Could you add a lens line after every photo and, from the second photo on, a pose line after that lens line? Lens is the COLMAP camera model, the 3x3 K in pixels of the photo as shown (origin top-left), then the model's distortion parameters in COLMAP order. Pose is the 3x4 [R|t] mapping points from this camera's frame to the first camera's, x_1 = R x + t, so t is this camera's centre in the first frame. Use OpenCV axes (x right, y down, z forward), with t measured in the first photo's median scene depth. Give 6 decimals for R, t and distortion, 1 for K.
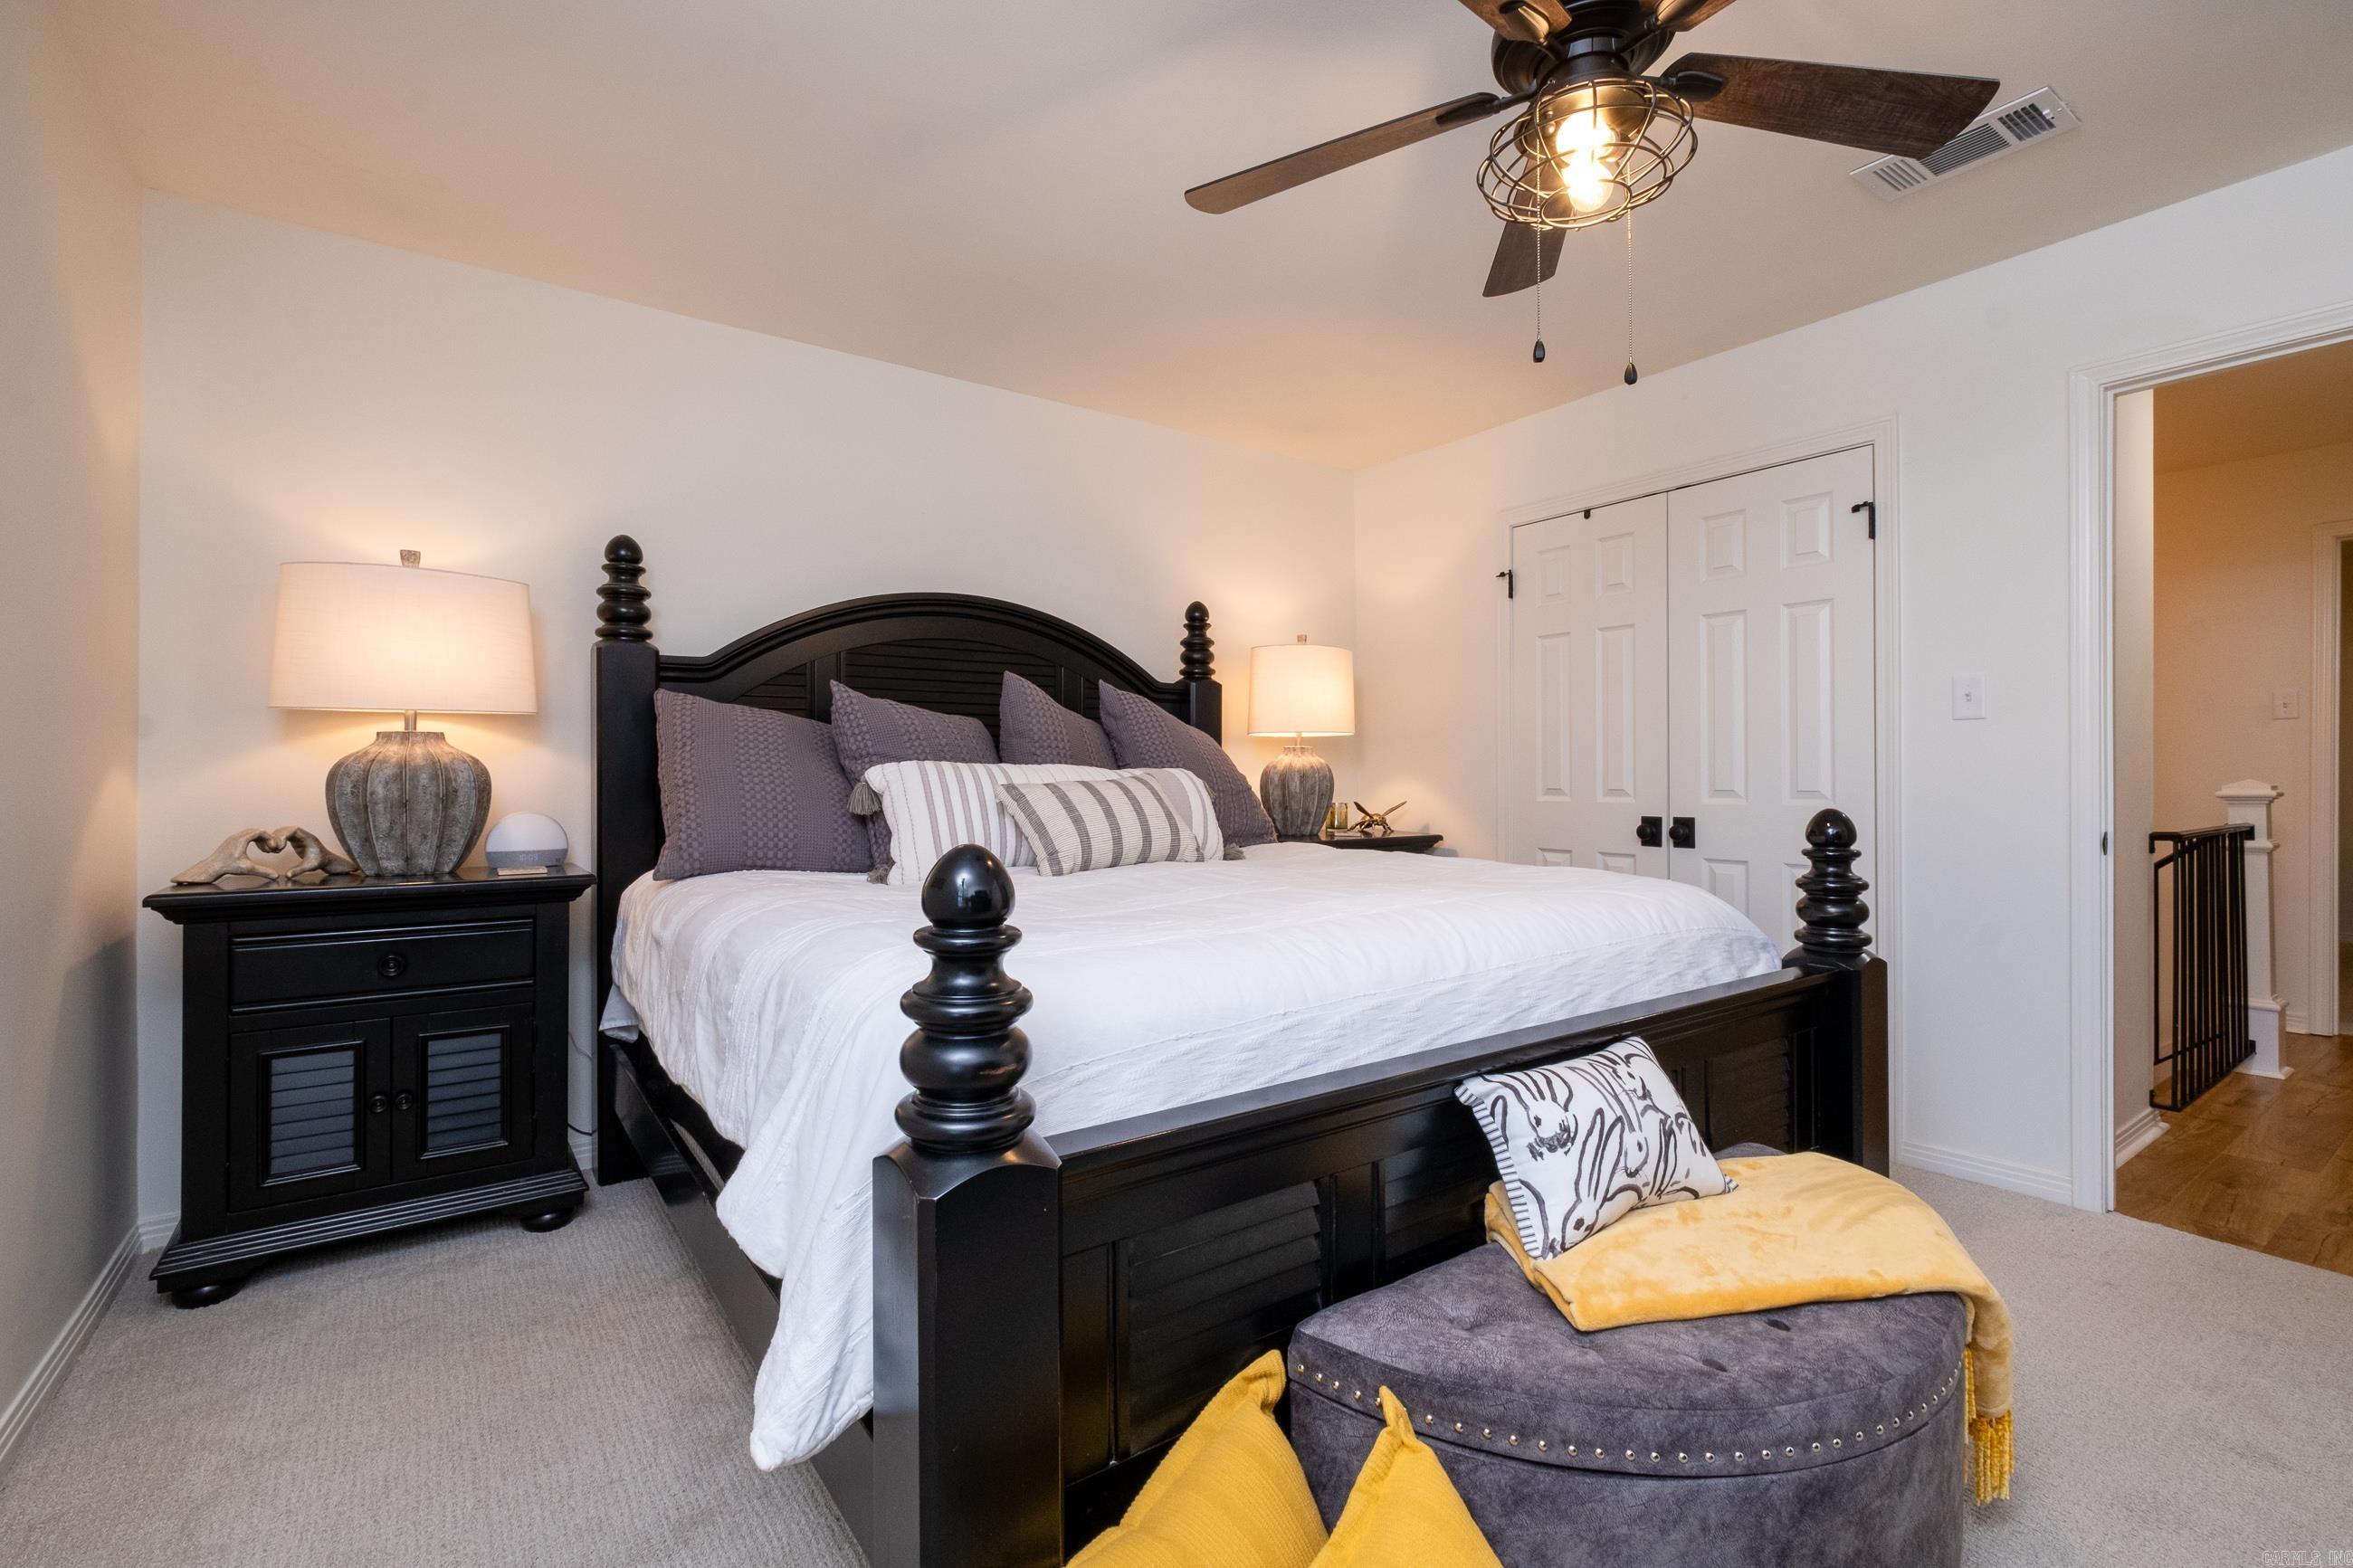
lens RADIAL K [[1048.6, 0, 1173.2], [0, 1048.6, 778.5], [0, 0, 1]] dist [-0.005813, 0.000390]
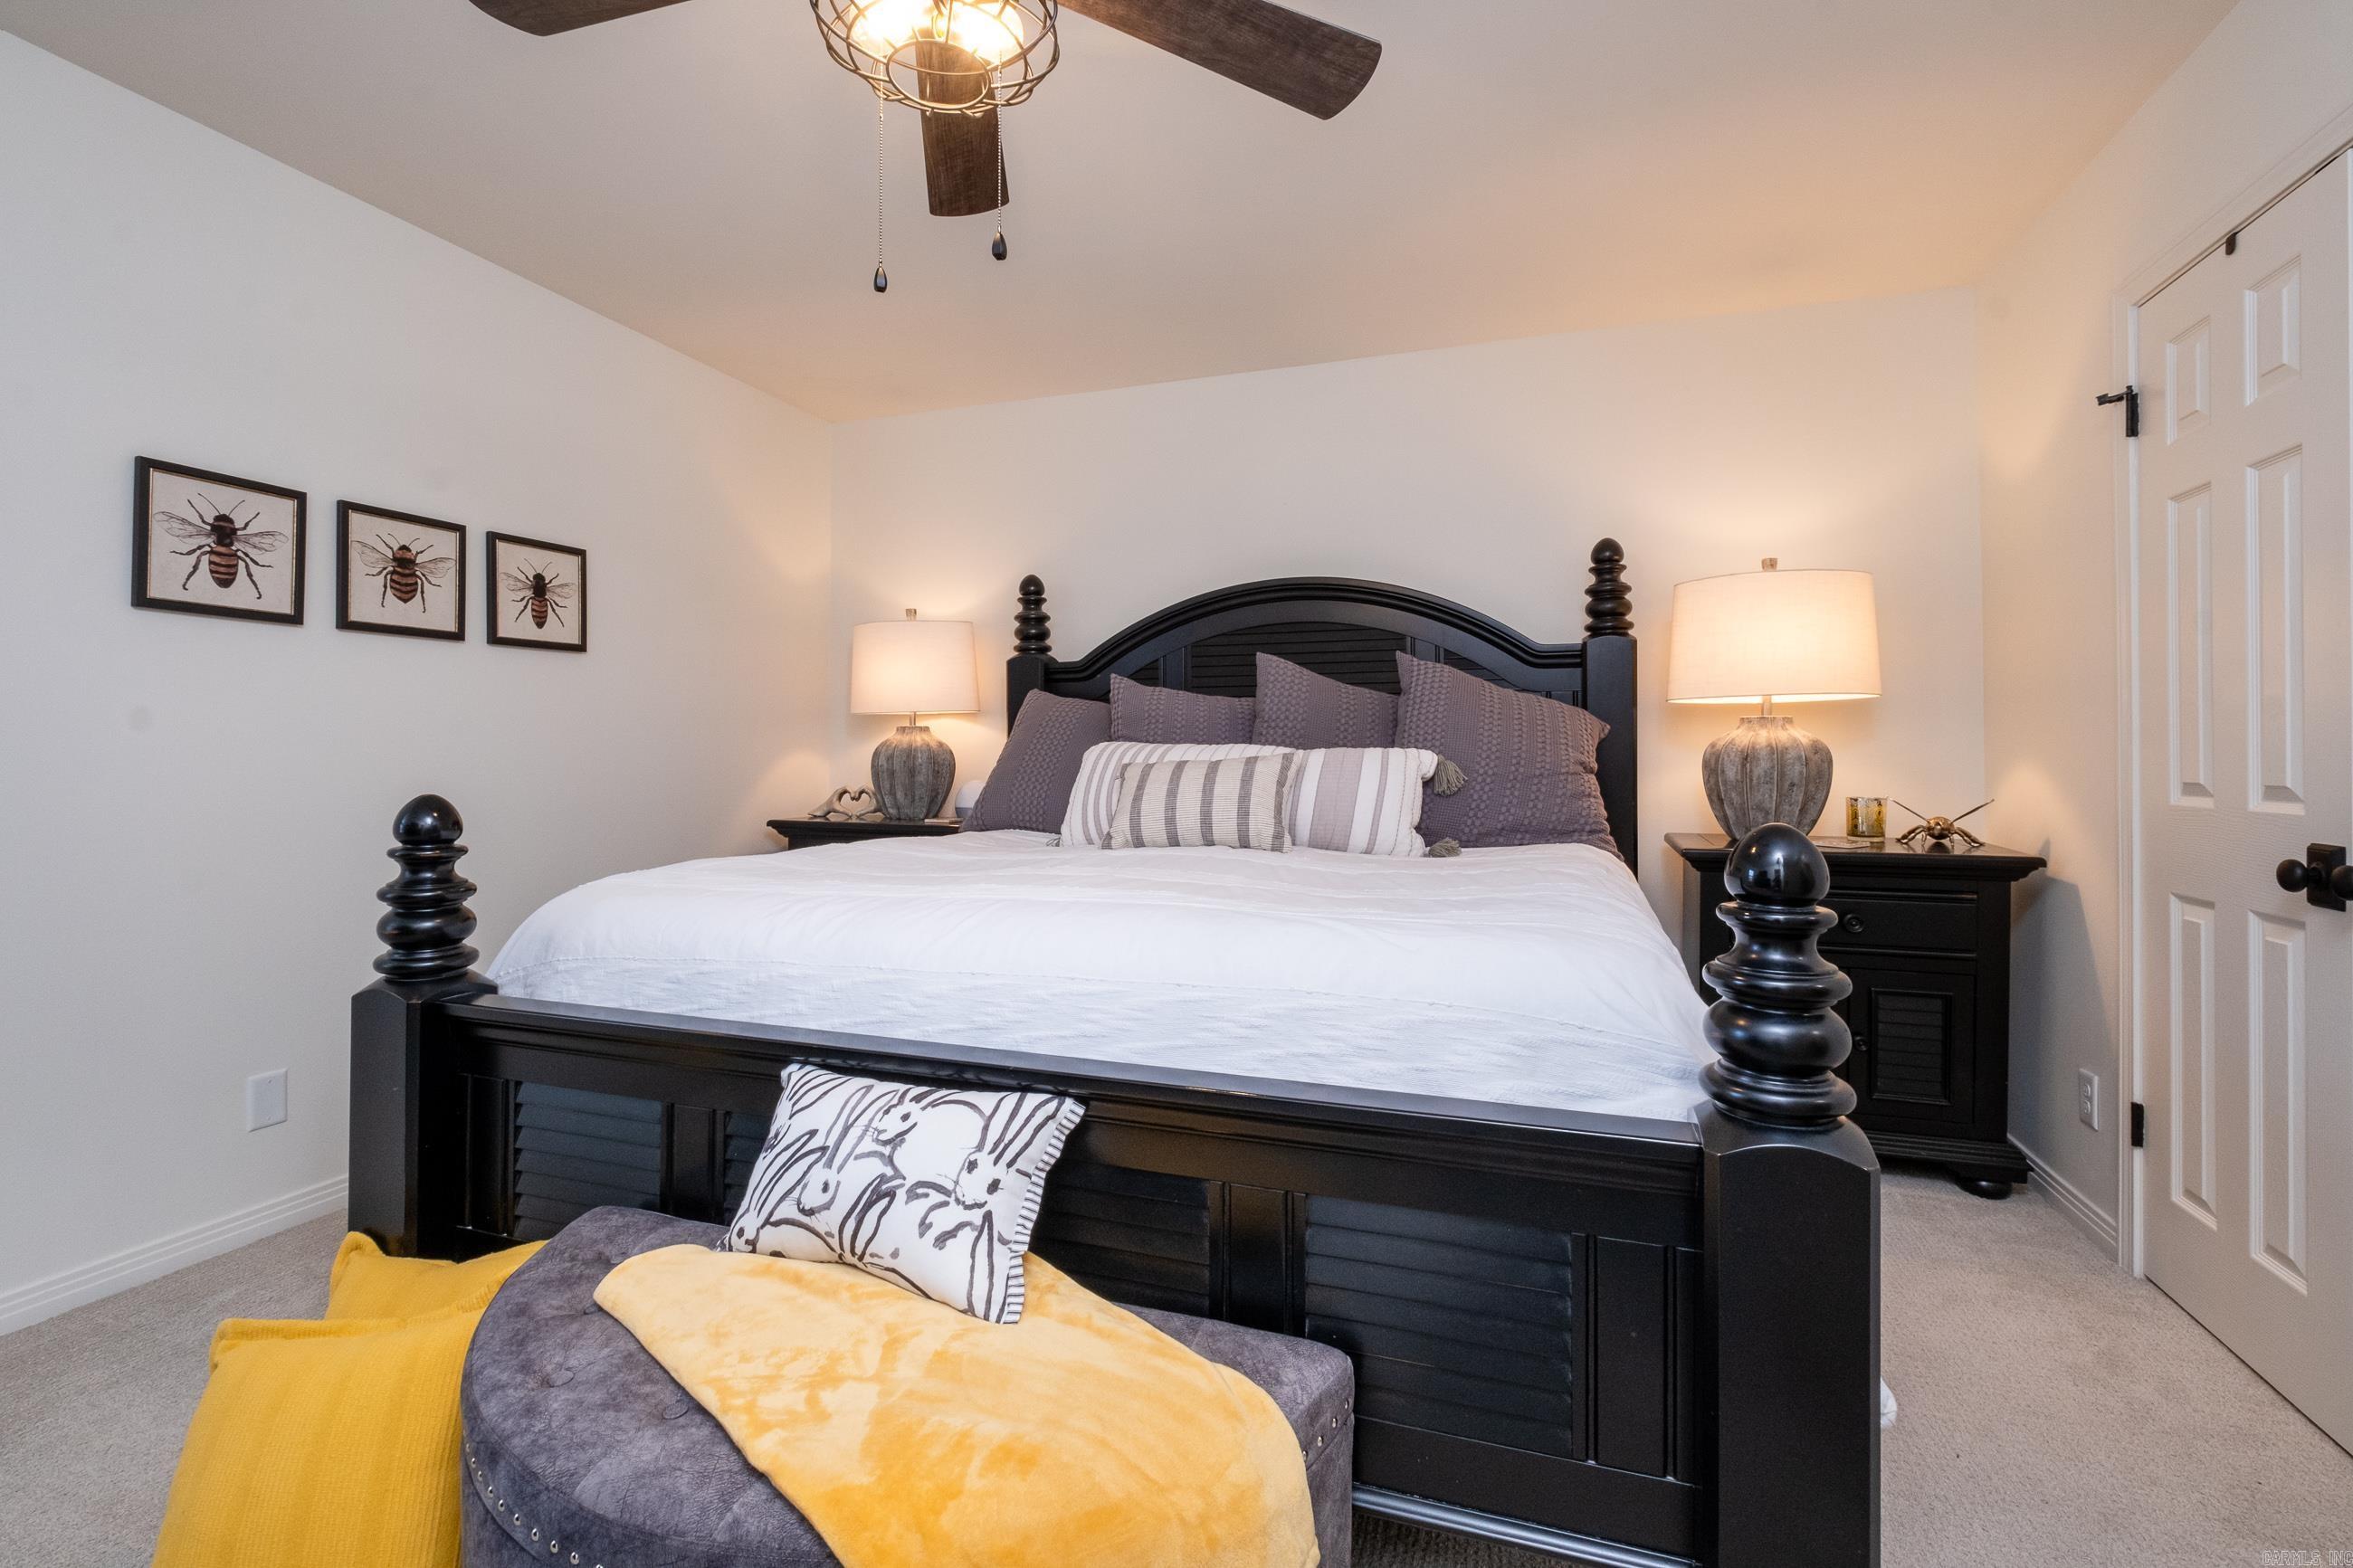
lens RADIAL K [[1048.6, 0, 1193.0], [0, 1048.6, 763.7], [0, 0, 1]] dist [-0.005813, 0.000390]
pose [[0.578392, 0.006735, -0.815731, 0.691657], [-0.006573, 0.999972, 0.003596, 0.002226], [0.815733, 0.003282, 0.578420, 0.397963]]
